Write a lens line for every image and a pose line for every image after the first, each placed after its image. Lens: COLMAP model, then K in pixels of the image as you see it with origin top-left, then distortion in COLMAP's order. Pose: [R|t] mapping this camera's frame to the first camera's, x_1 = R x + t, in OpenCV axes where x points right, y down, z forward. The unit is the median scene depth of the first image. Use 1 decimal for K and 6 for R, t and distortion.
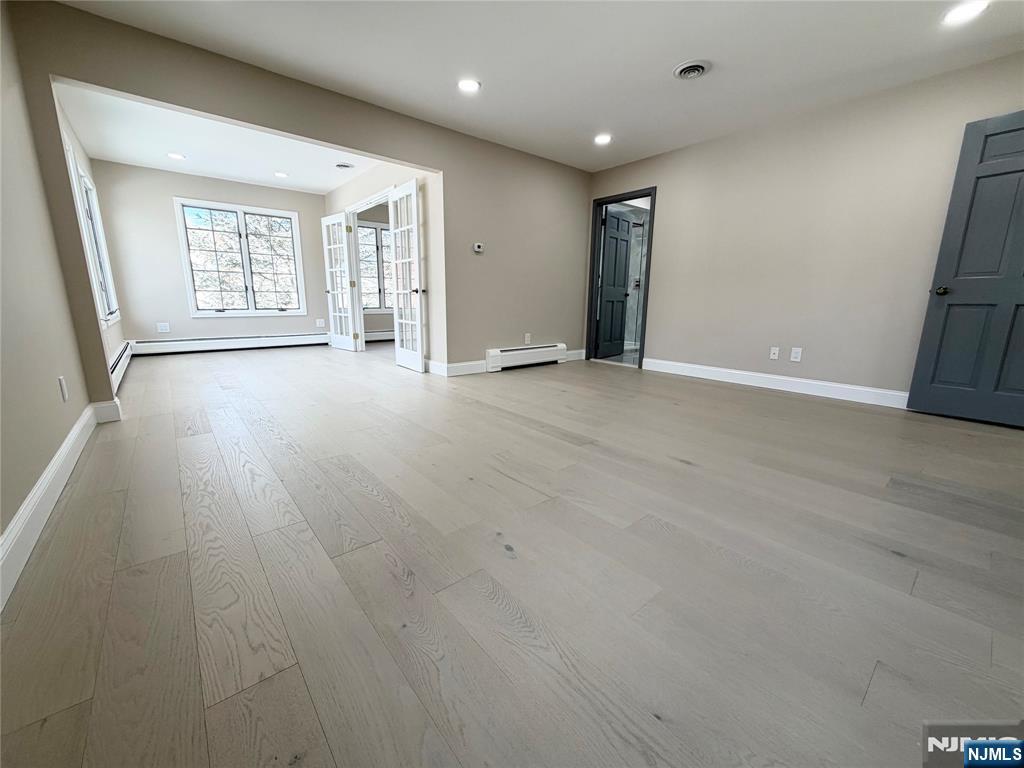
lens RADIAL K [[408.6, 0, 512.5], [0, 408.6, 384.0], [0, 0, 1]] dist [-0.002952, -0.000088]
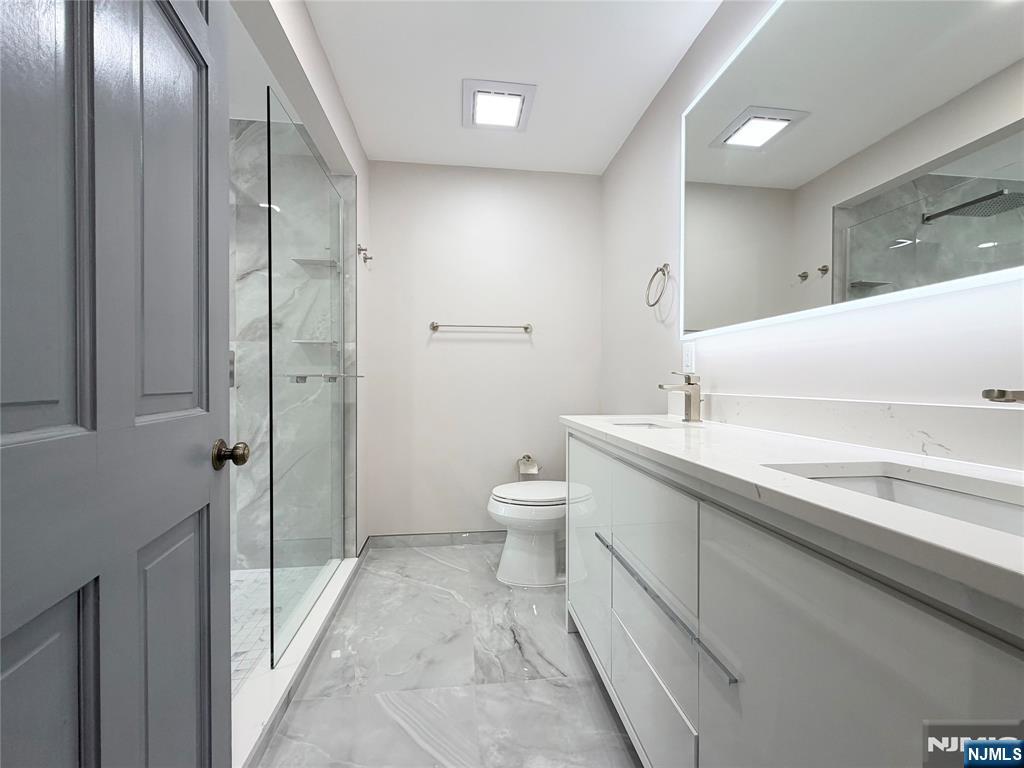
lens RADIAL K [[408.6, 0, 511.5], [0, 408.6, 382.6], [0, 0, 1]] dist [-0.002952, -0.000088]
pose [[0.535877, -0.012413, 0.844205, 0.216246], [0.174769, 0.979866, -0.096531, -0.214872], [-0.826010, 0.199270, 0.527257, 0.849840]]
